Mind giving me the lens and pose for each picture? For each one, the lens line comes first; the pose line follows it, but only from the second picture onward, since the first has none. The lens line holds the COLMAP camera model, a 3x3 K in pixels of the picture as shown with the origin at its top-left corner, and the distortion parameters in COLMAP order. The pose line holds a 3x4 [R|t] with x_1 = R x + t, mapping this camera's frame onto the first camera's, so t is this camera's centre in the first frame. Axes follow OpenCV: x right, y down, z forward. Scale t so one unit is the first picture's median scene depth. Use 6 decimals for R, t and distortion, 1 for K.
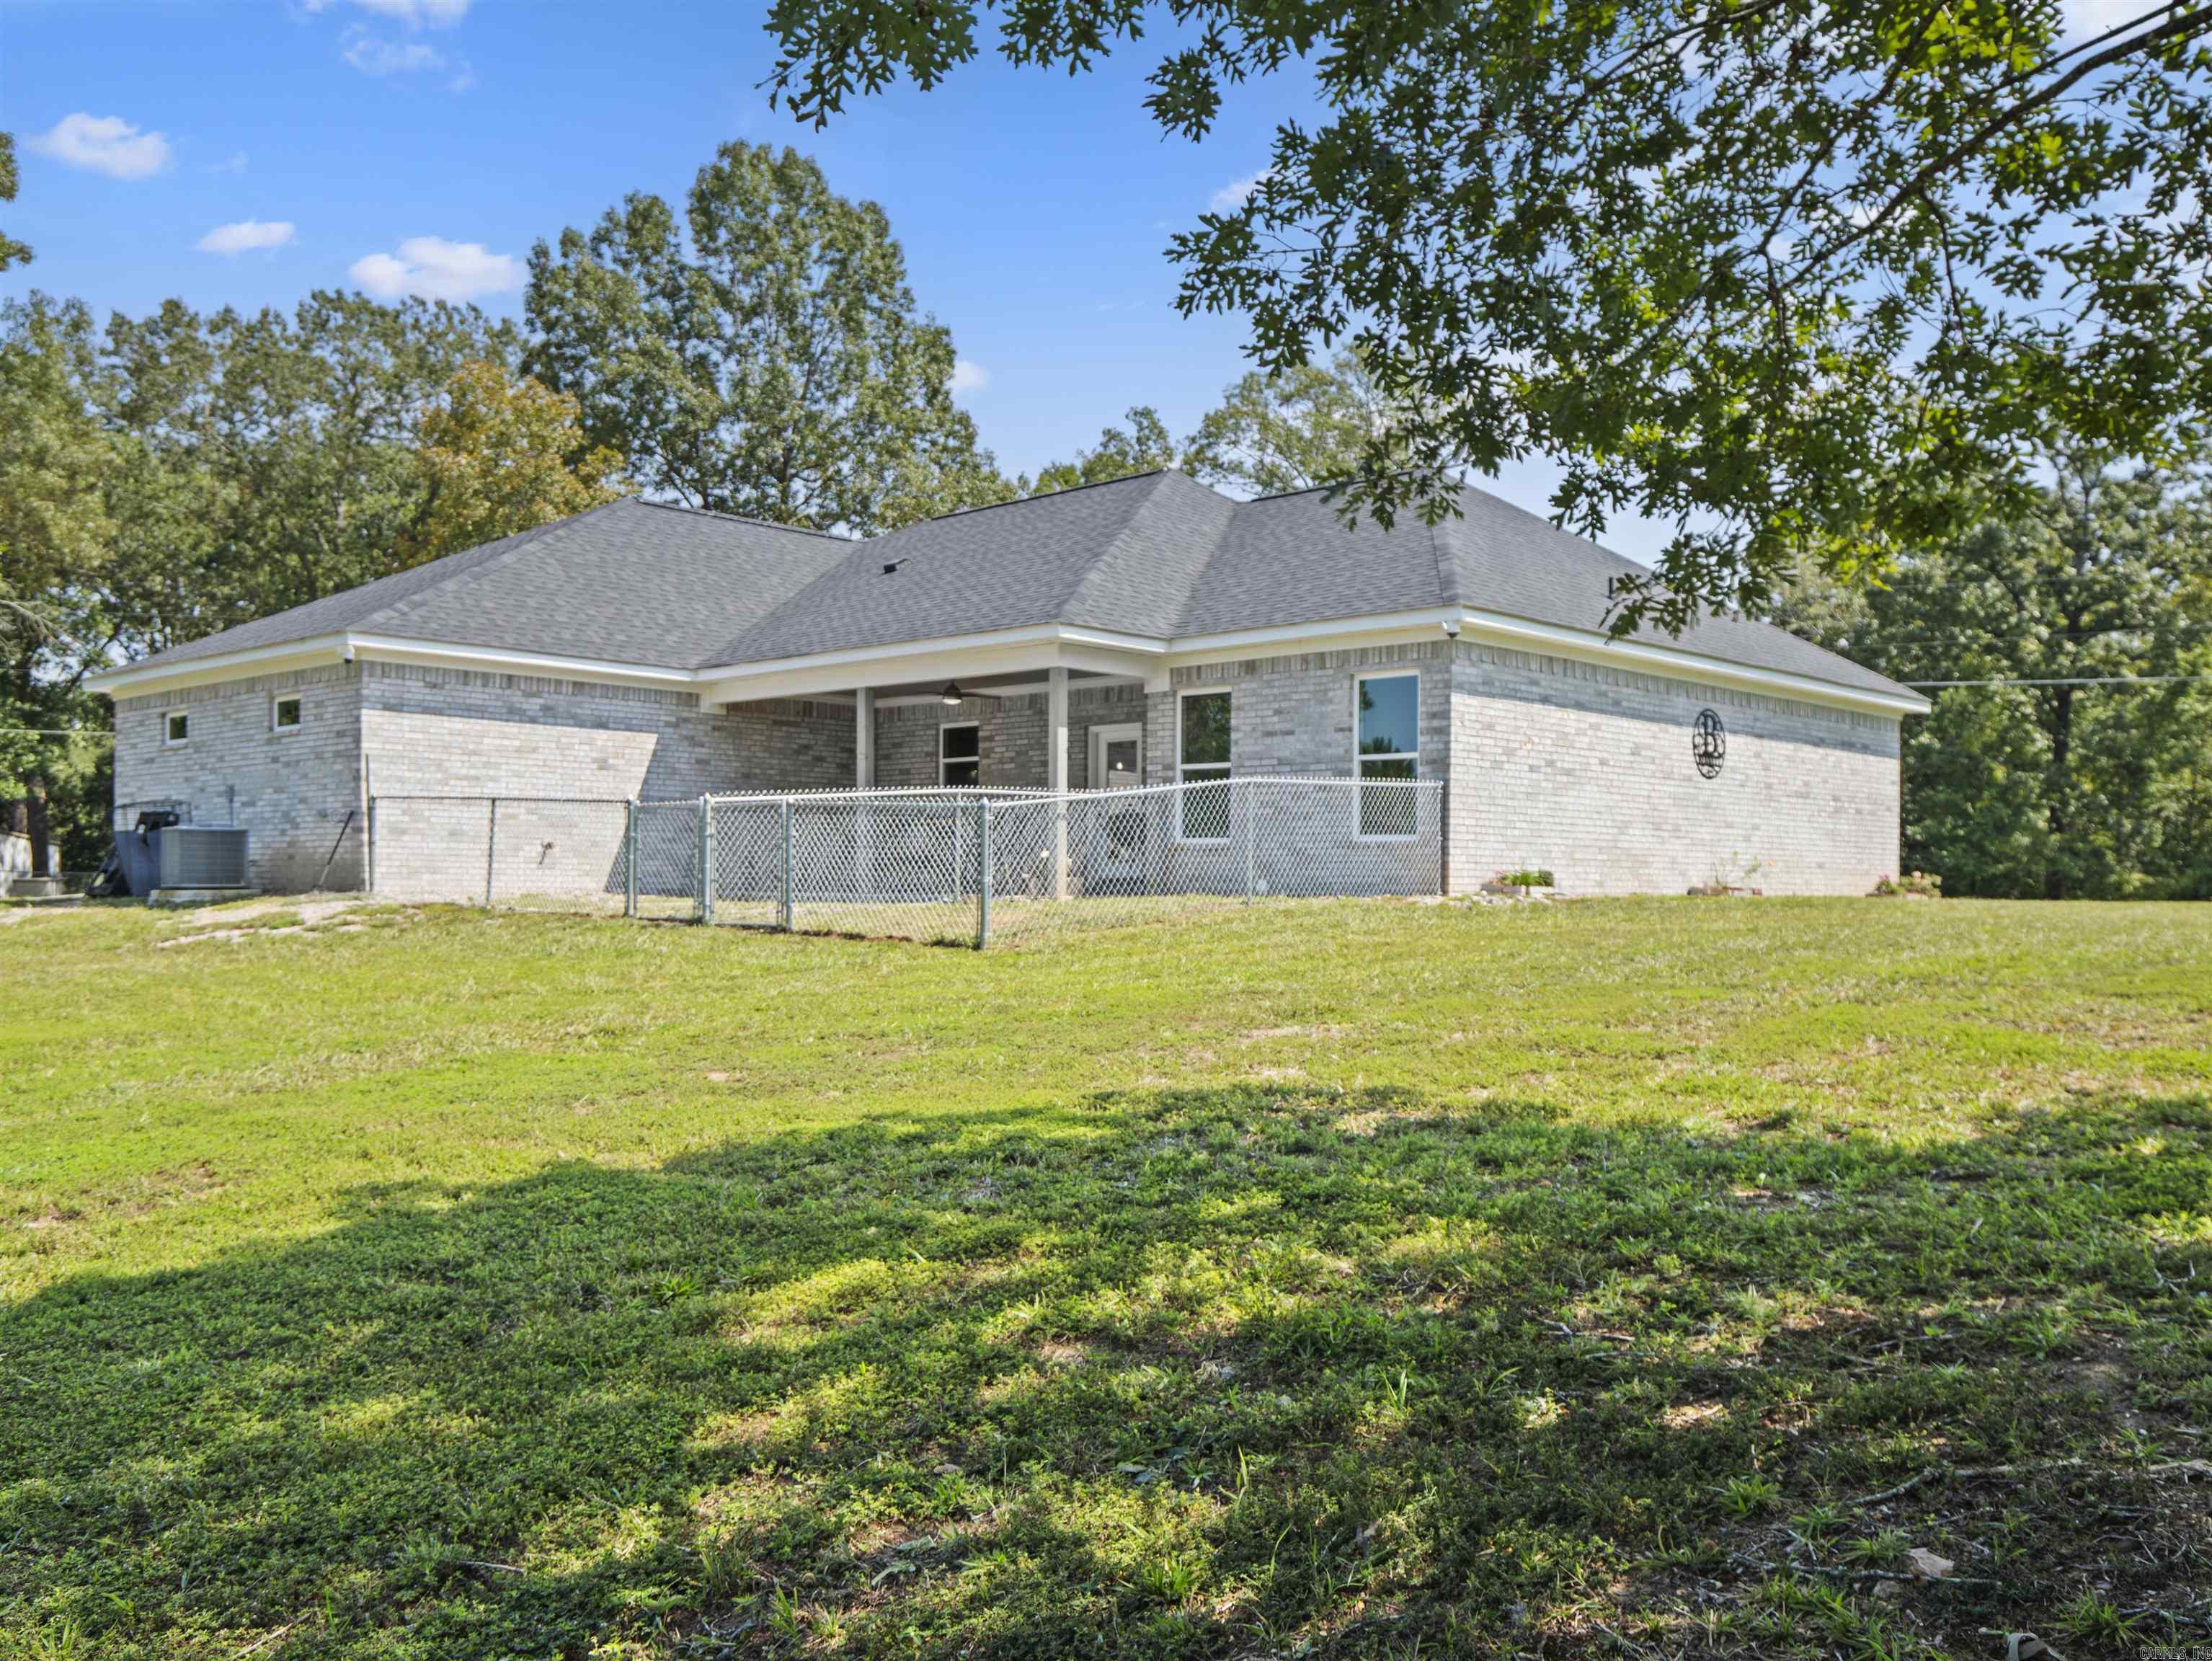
lens RADIAL K [[1731.1, 0, 1090.1], [0, 1731.1, 838.8], [0, 0, 1]] dist [0.015945, 0.003553]
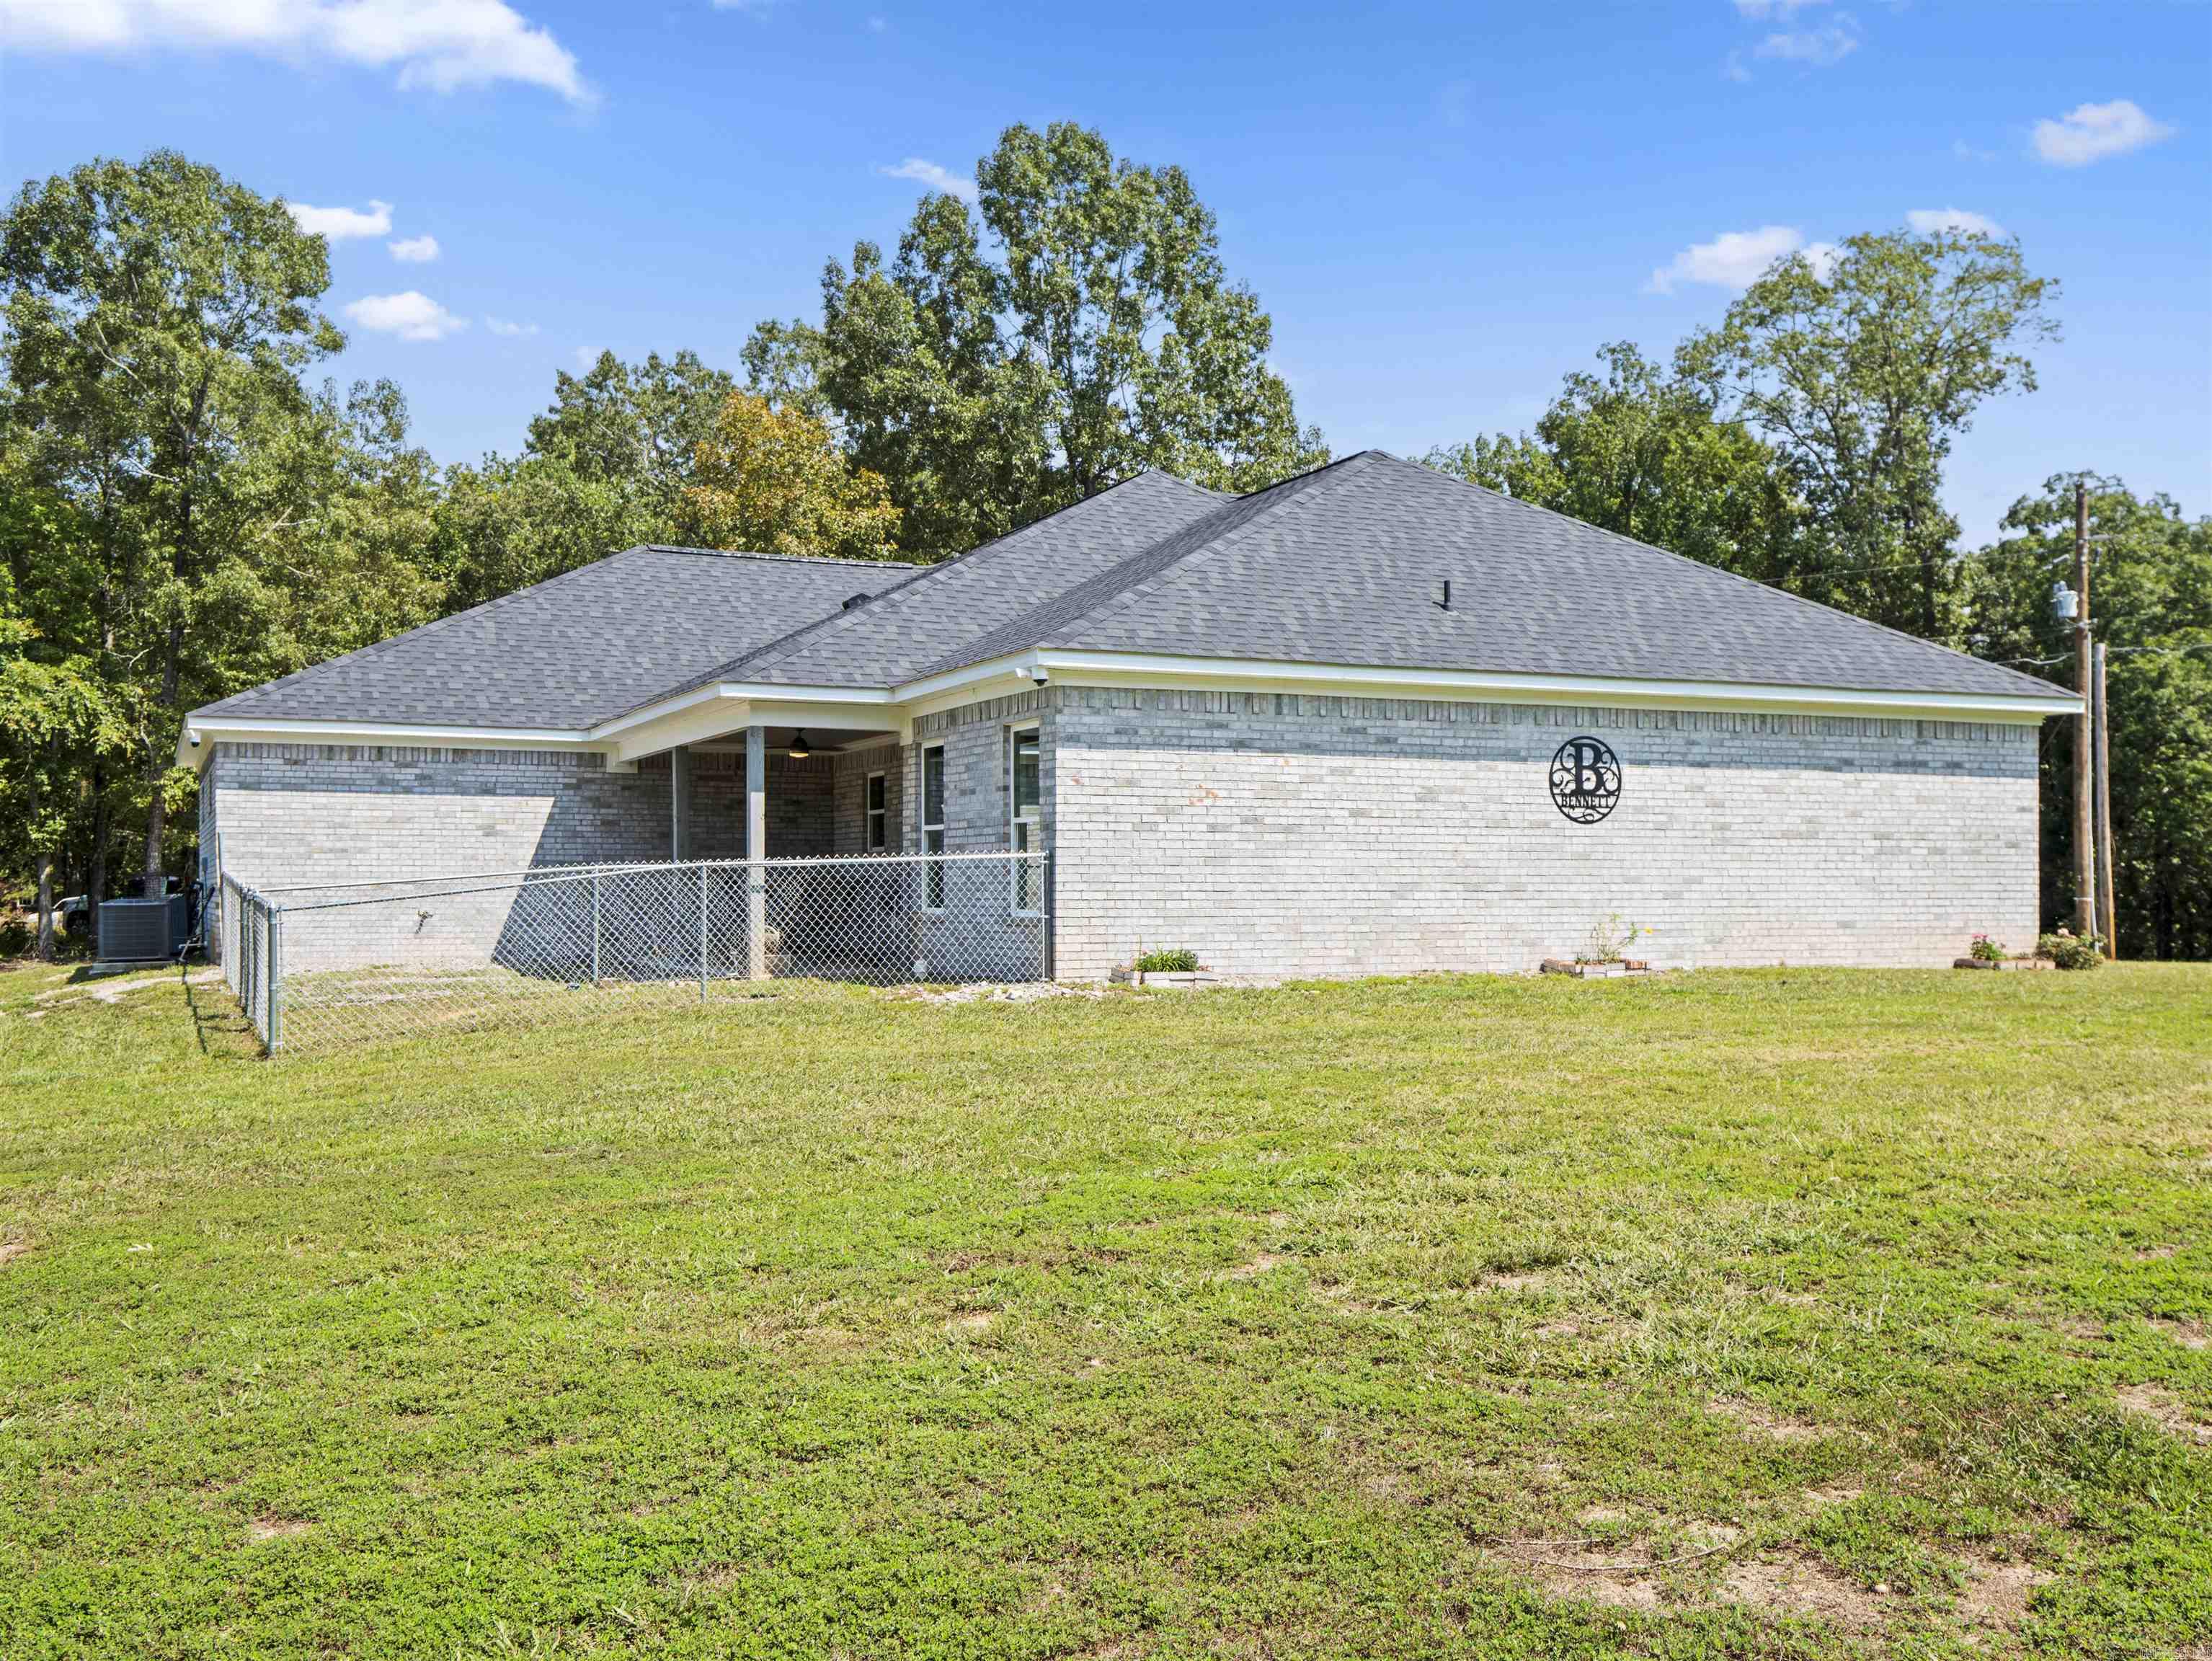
lens RADIAL K [[1940.0, 0, 1123.5], [0, 1940.0, 818.7], [0, 0, 1]] dist [0.066461, 0.009324]
pose [[0.931288, -0.022561, -0.363586, 0.484819], [0.018717, 0.999726, -0.014092, -0.028359], [0.363804, 0.006319, 0.931454, 0.092851]]
